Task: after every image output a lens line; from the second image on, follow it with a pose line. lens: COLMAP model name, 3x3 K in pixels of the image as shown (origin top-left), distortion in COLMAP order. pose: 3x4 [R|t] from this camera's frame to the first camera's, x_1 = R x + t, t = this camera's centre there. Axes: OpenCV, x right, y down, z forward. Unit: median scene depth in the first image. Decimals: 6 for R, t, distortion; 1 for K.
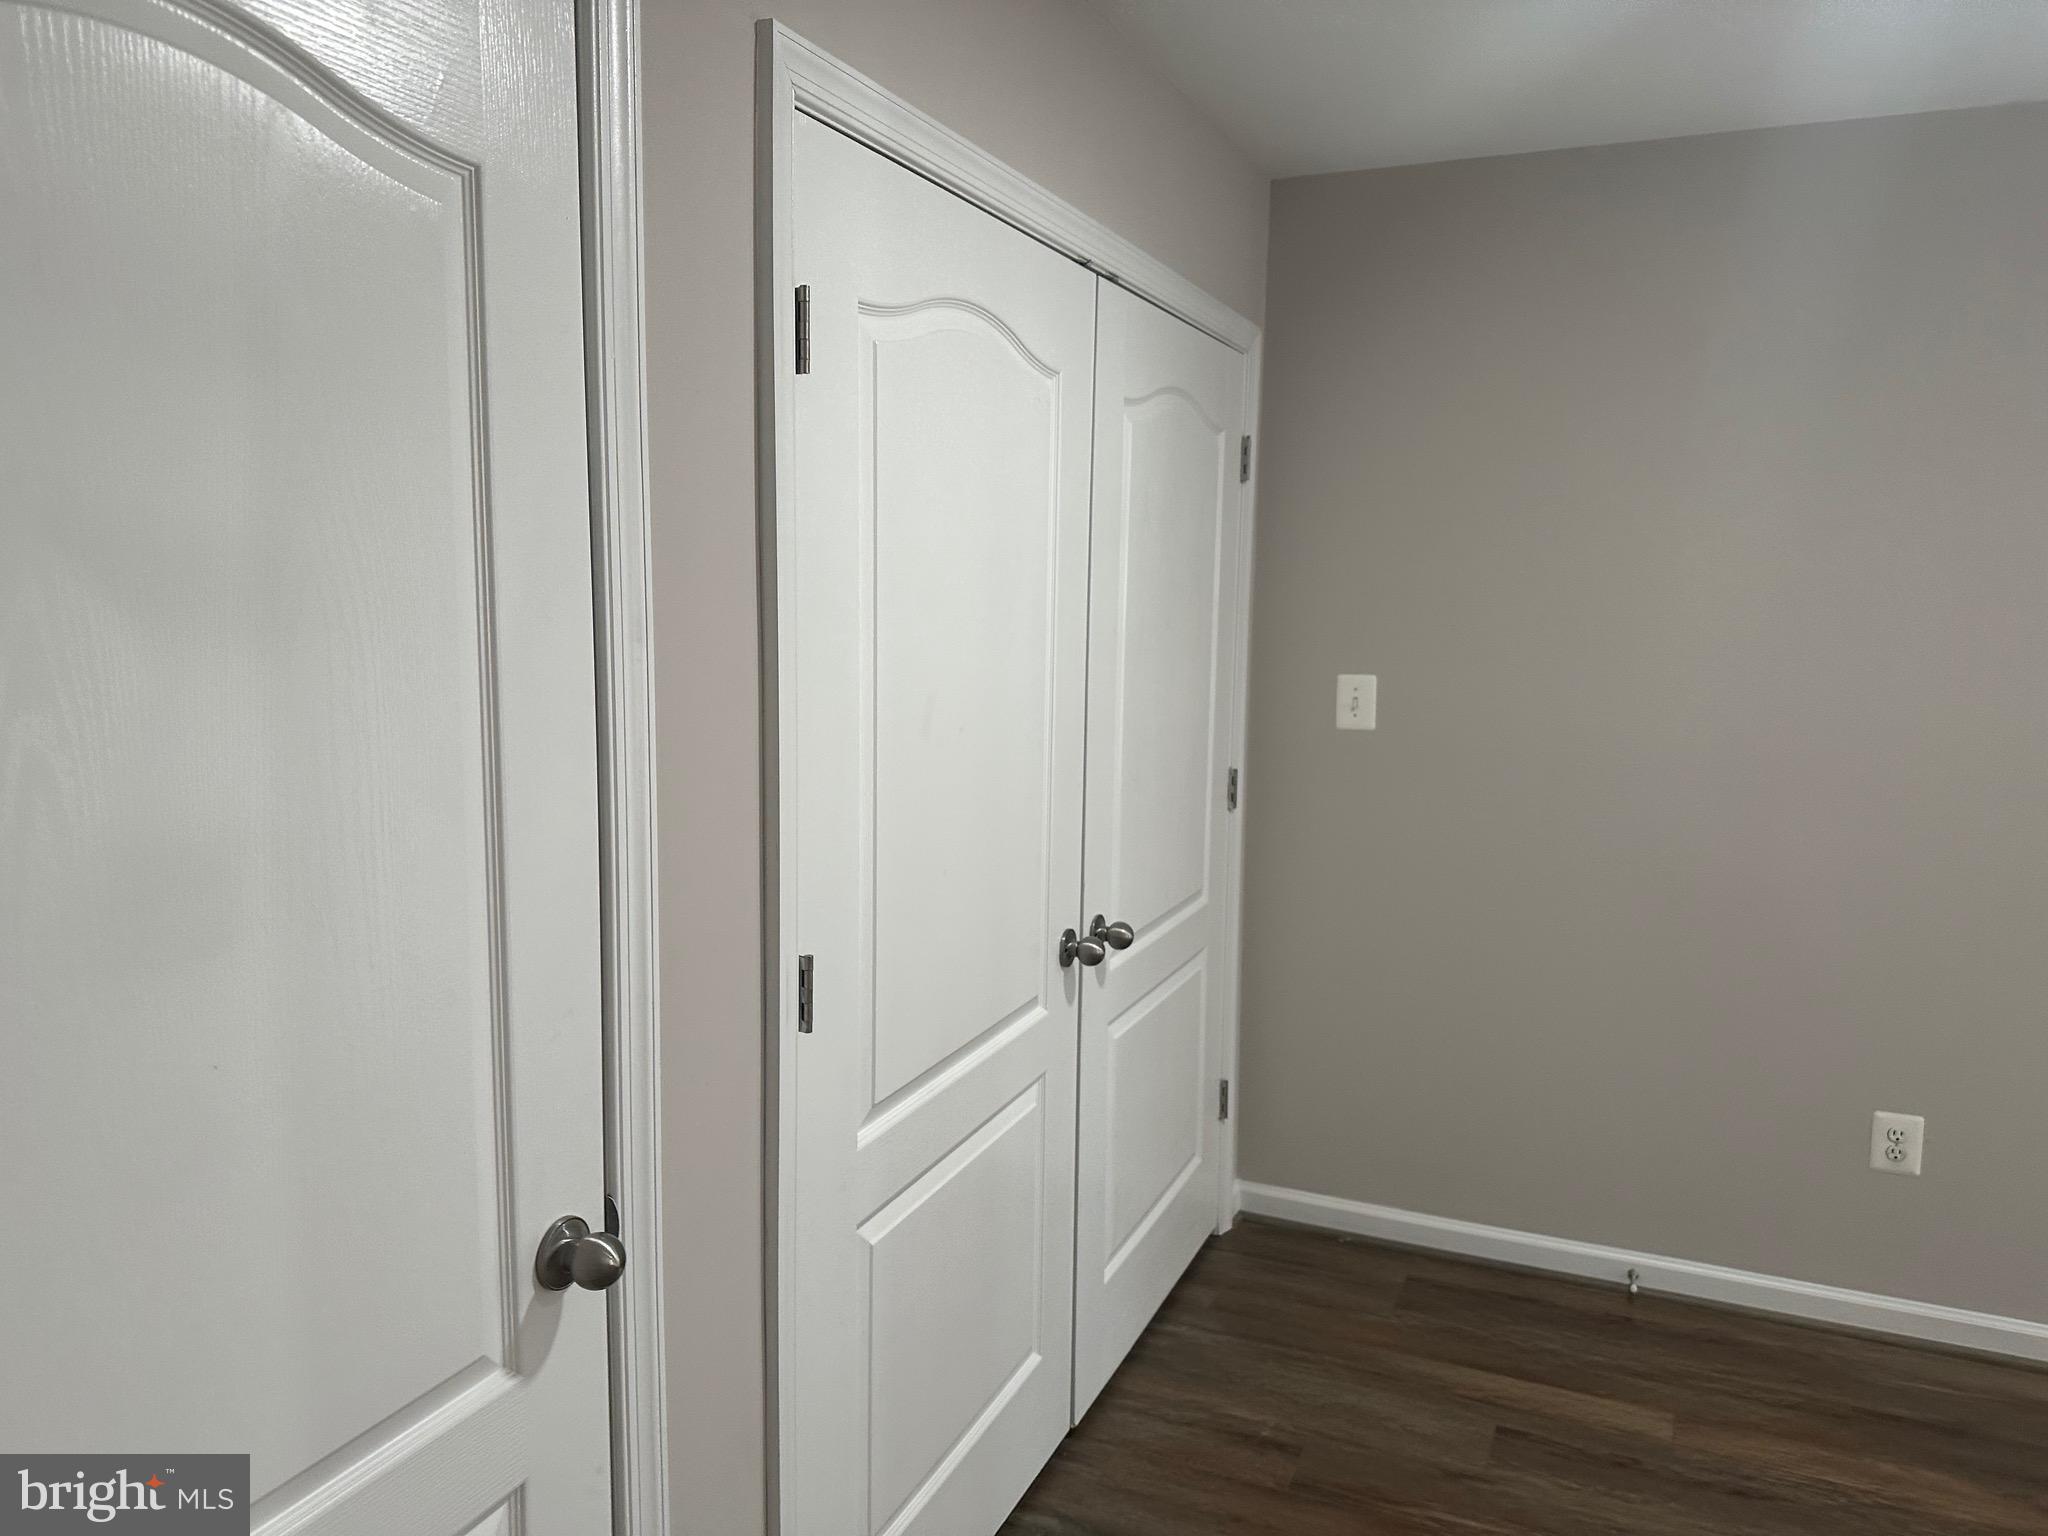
lens RADIAL K [[1454.0, 0, 1035.5], [0, 1454.0, 769.6], [0, 0, 1]] dist [0.102018, -0.129360]
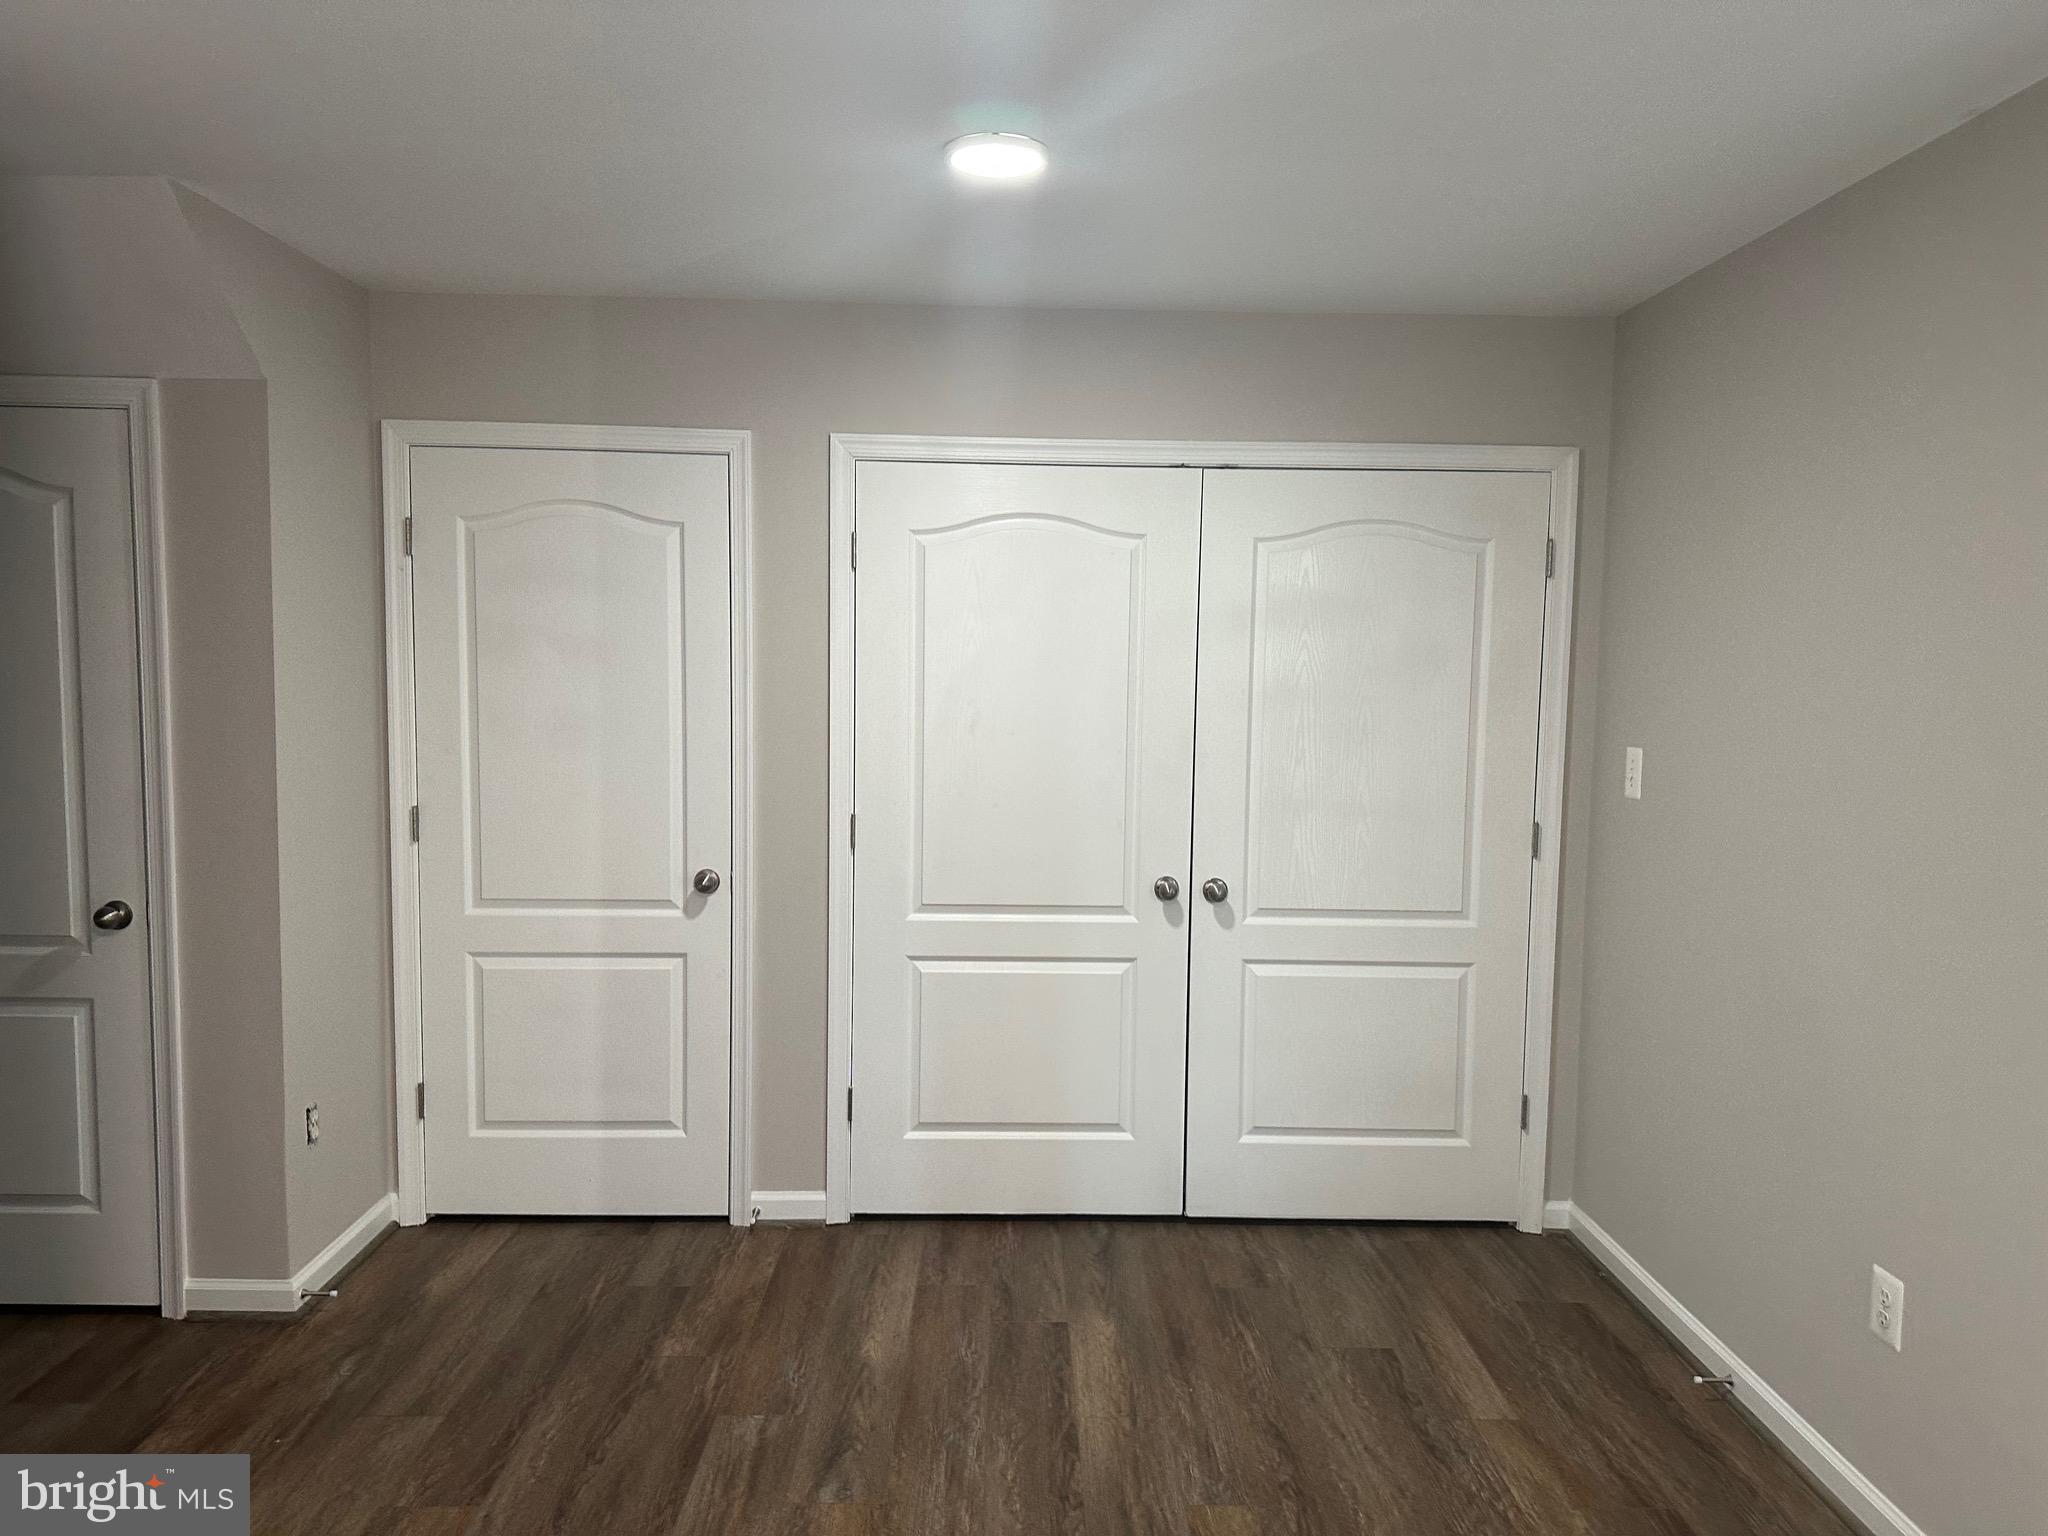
lens RADIAL K [[1454.0, 0, 1035.5], [0, 1454.0, 769.6], [0, 0, 1]] dist [0.102018, -0.129360]
pose [[0.416907, 0.065828, -0.906562, 1.239470], [-0.129370, 0.991518, 0.012503, -0.005830], [0.899695, 0.112069, 0.421887, 0.169245]]
